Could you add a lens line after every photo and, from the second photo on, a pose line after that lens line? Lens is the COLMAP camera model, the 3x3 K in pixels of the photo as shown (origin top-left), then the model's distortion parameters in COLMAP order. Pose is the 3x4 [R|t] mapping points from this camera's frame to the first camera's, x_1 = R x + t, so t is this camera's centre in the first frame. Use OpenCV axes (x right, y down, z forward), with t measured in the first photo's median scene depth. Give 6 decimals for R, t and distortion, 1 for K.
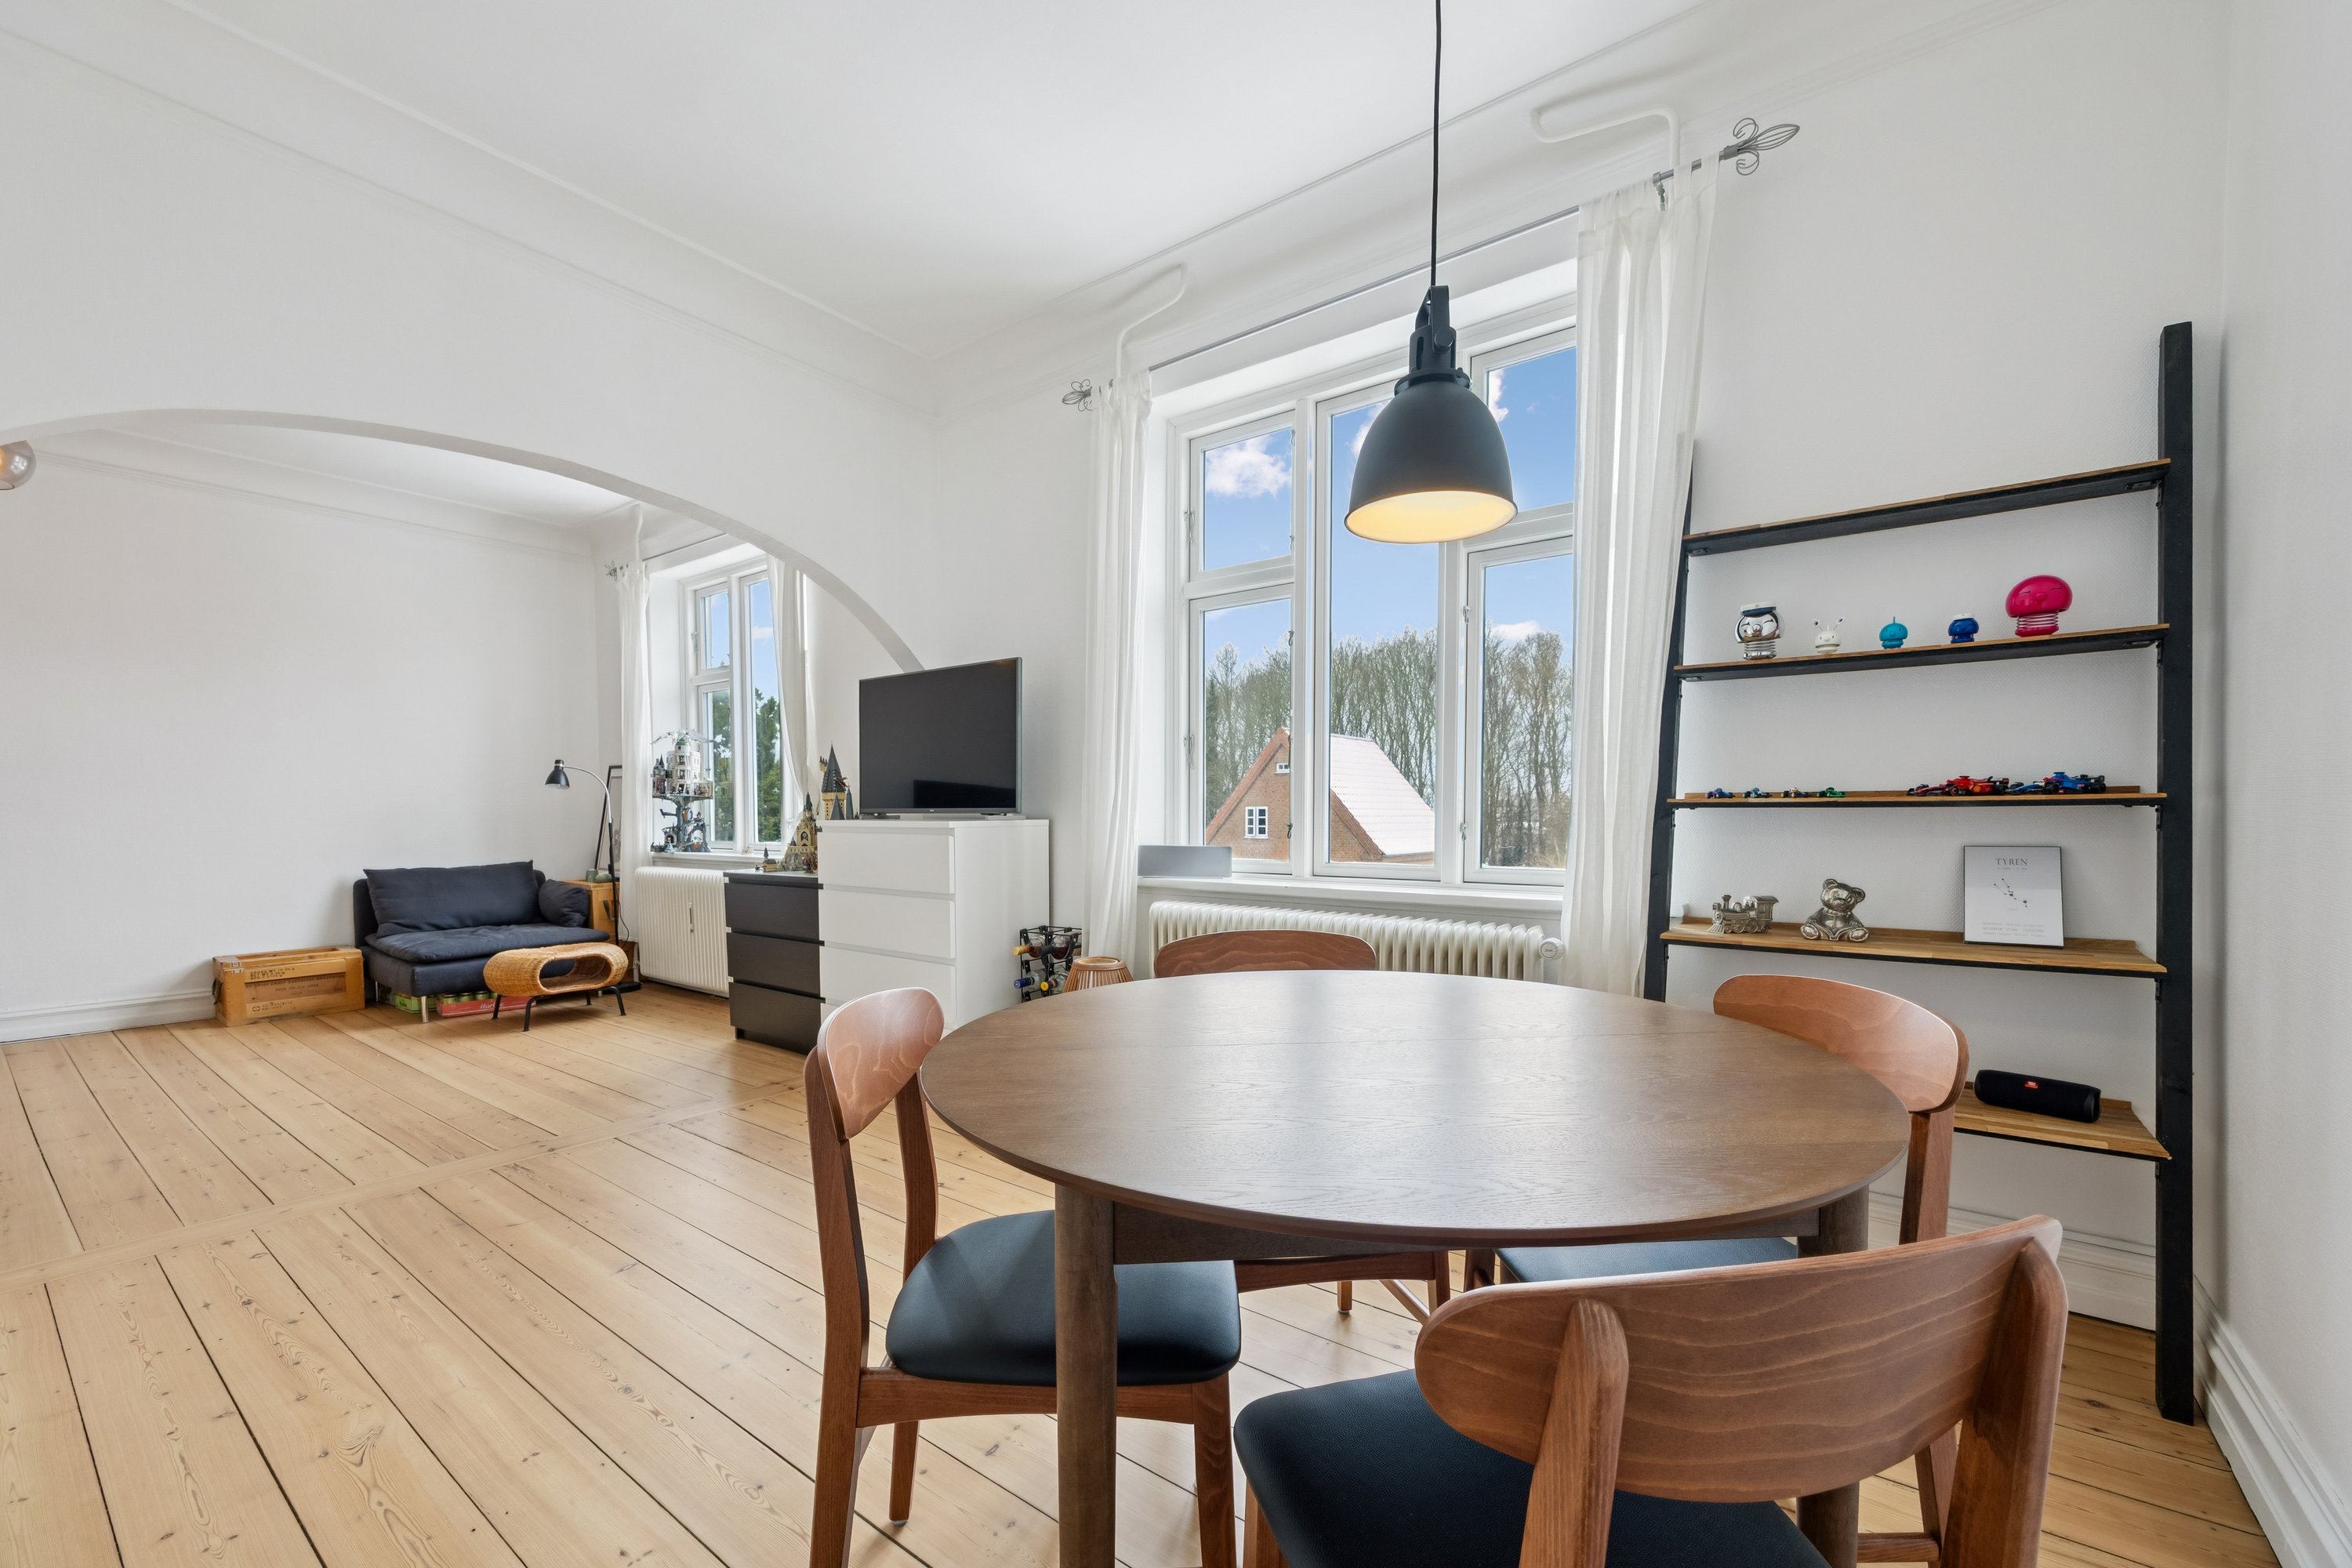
lens RADIAL K [[923.5, 0, 1184.9], [0, 923.5, 847.7], [0, 0, 1]] dist [0.001764, -0.000086]
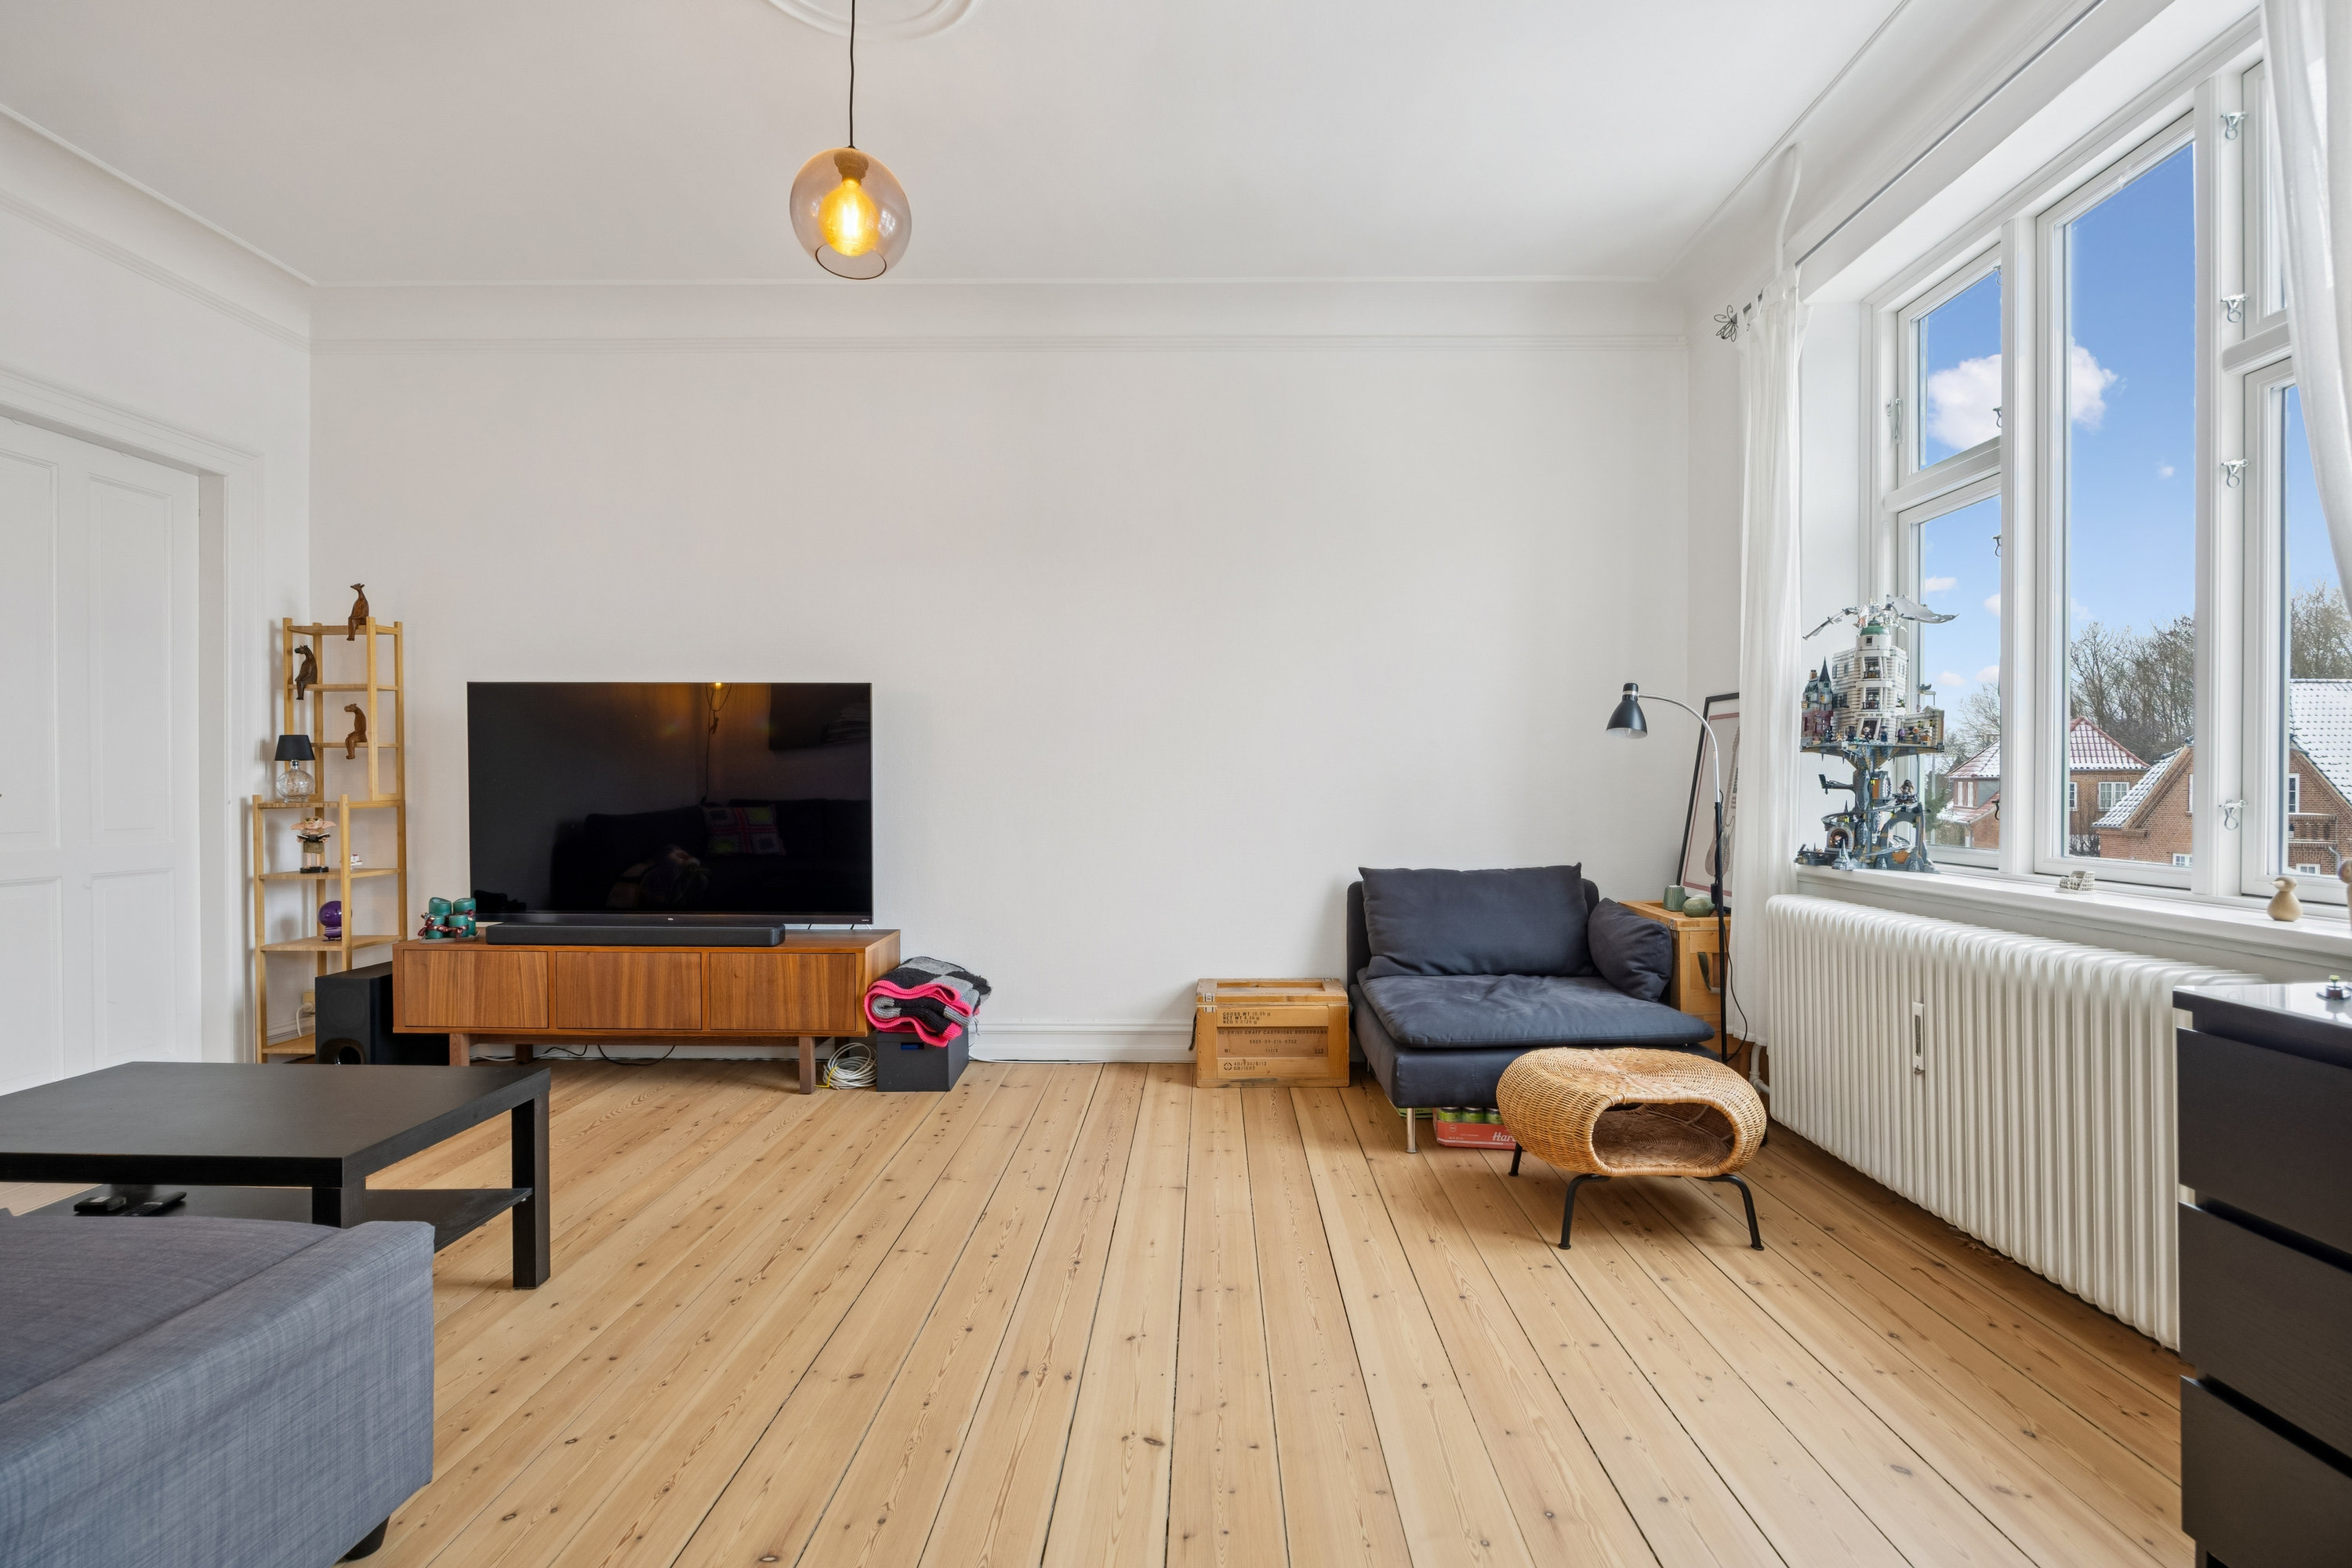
lens RADIAL K [[1079.3, 0, 1176.0], [0, 1079.3, 784.0], [0, 0, 1]] dist [-0.001305, -0.000084]
pose [[0.566841, 0.002659, -0.823823, -0.319542], [-0.031941, 0.999314, -0.018752, -0.017246], [0.823208, 0.036943, 0.566537, 0.443053]]
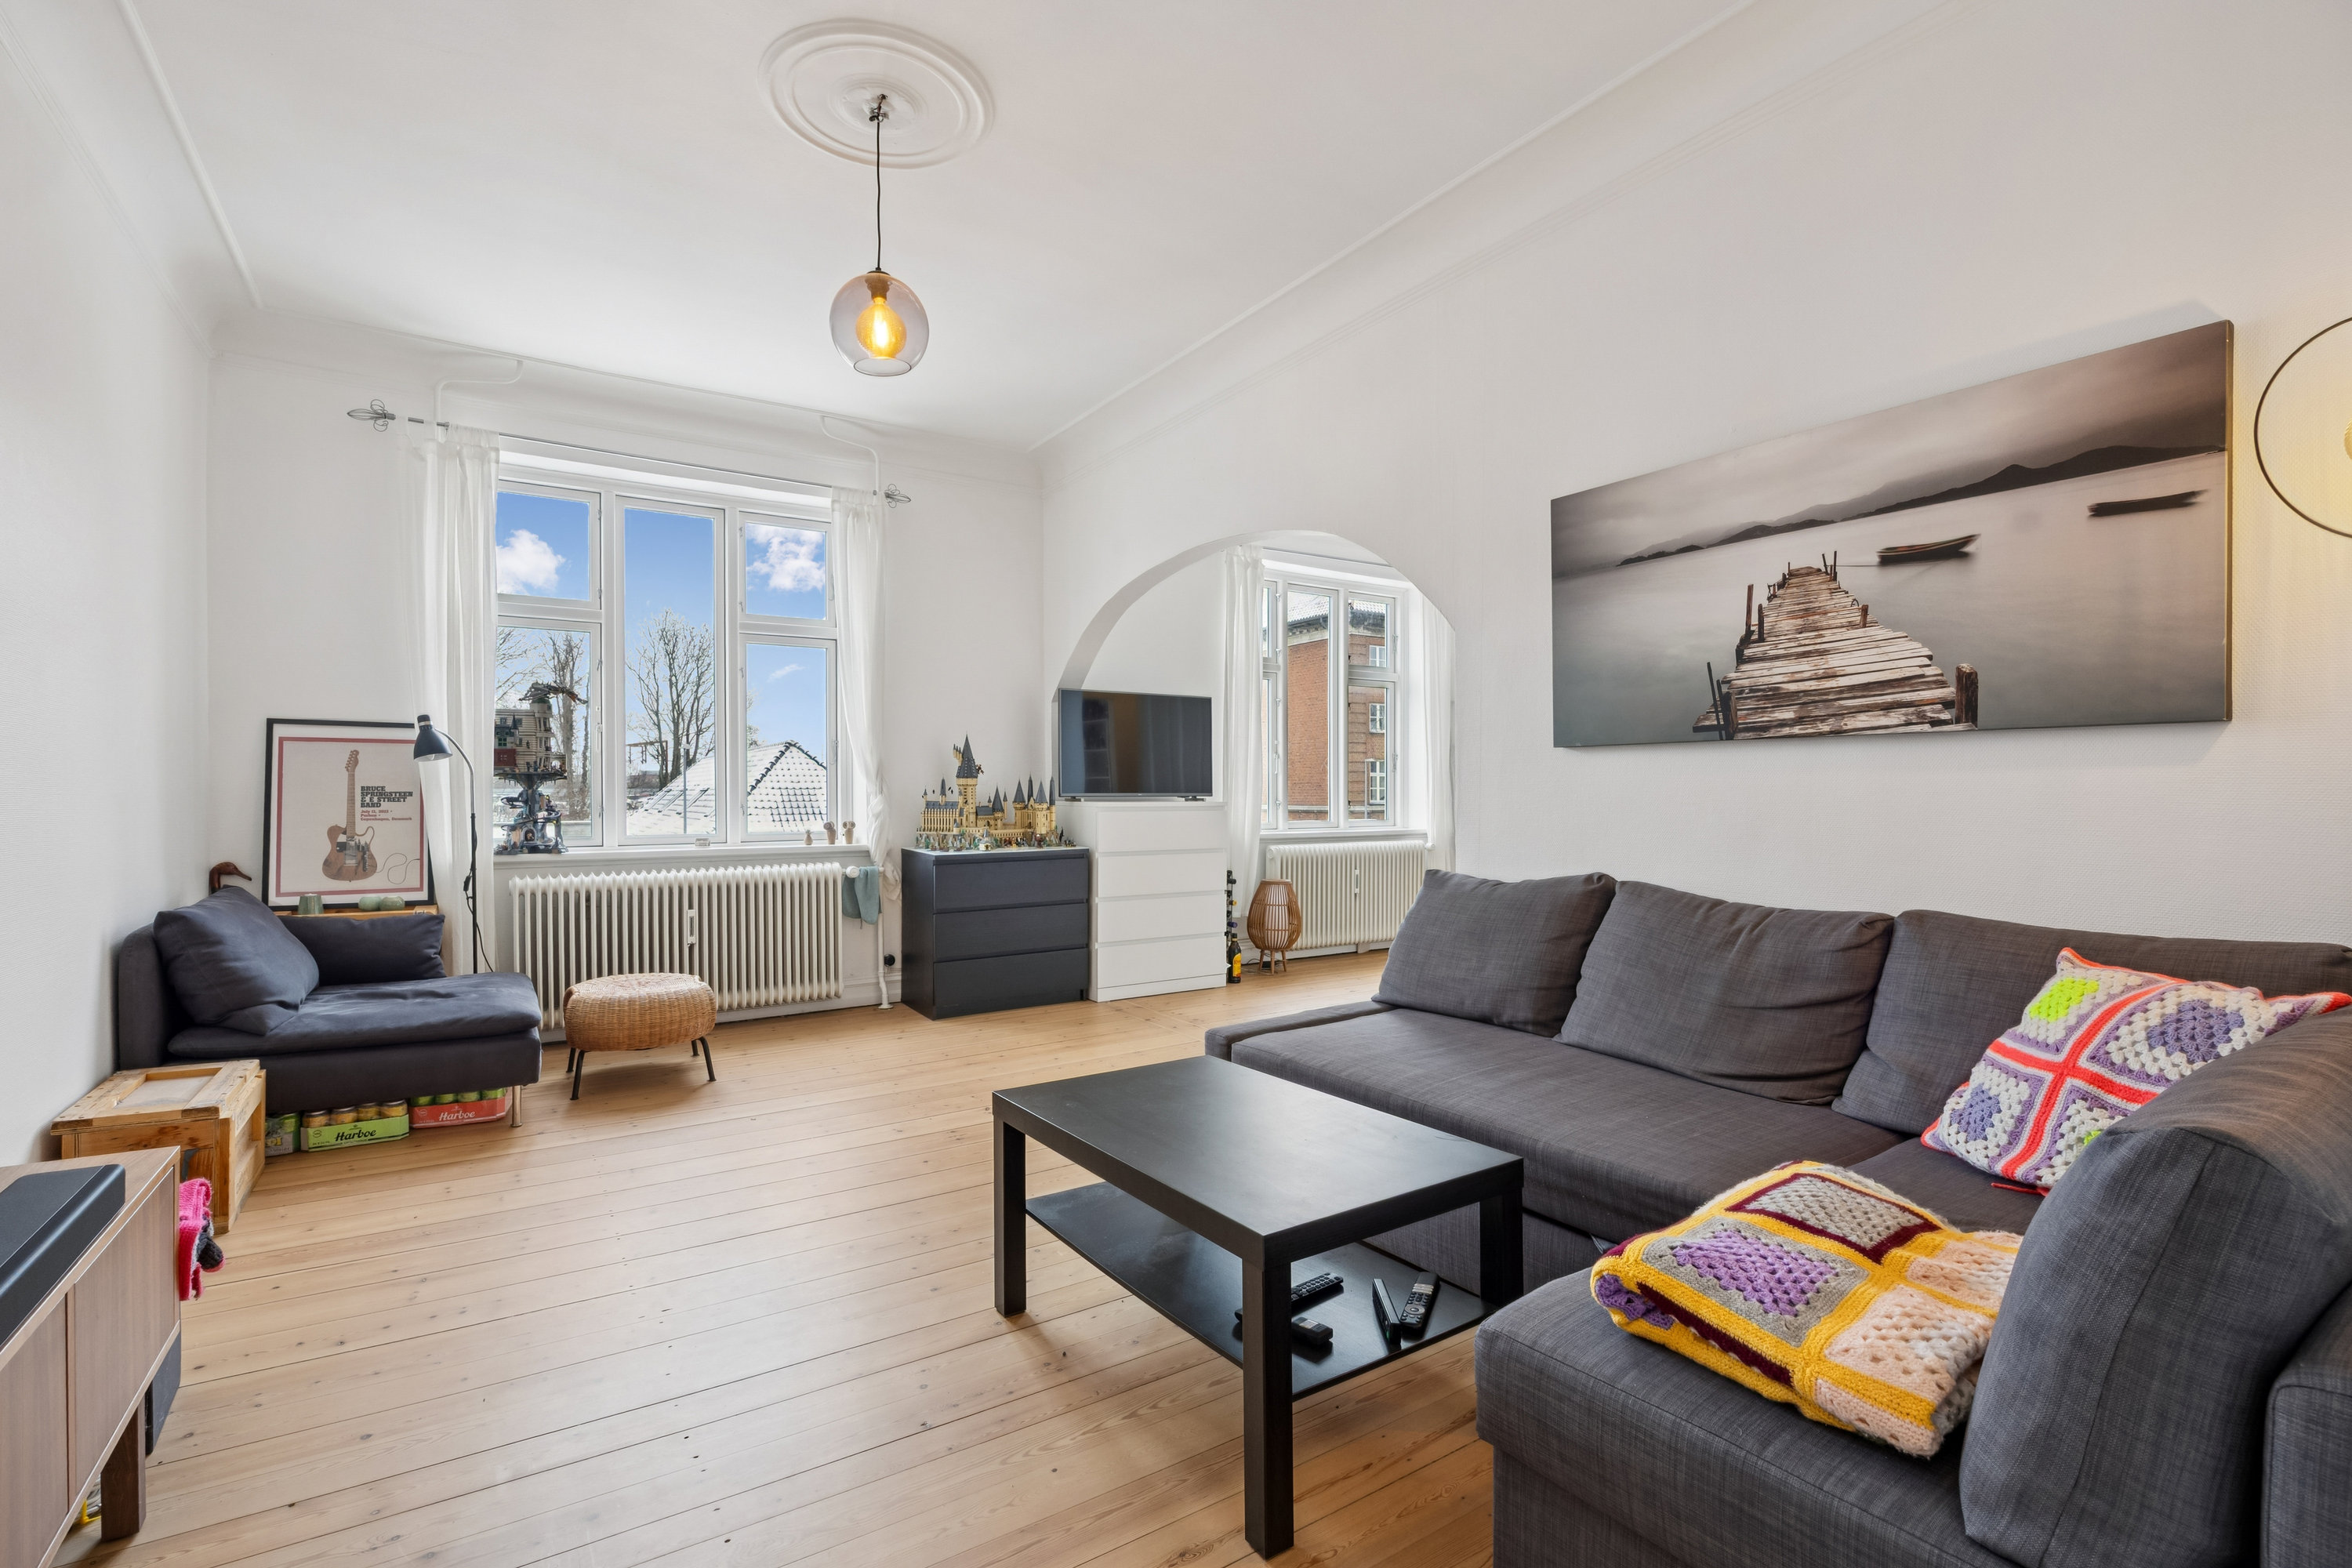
lens RADIAL K [[1079.3, 0, 1176.0], [0, 1079.3, 784.0], [0, 0, 1]] dist [-0.001305, -0.000084]
pose [[0.351152, 0.015037, 0.936198, -1.227512], [0.040940, 0.998668, -0.031396, -0.002815], [-0.935423, 0.049353, 0.350069, 0.269132]]
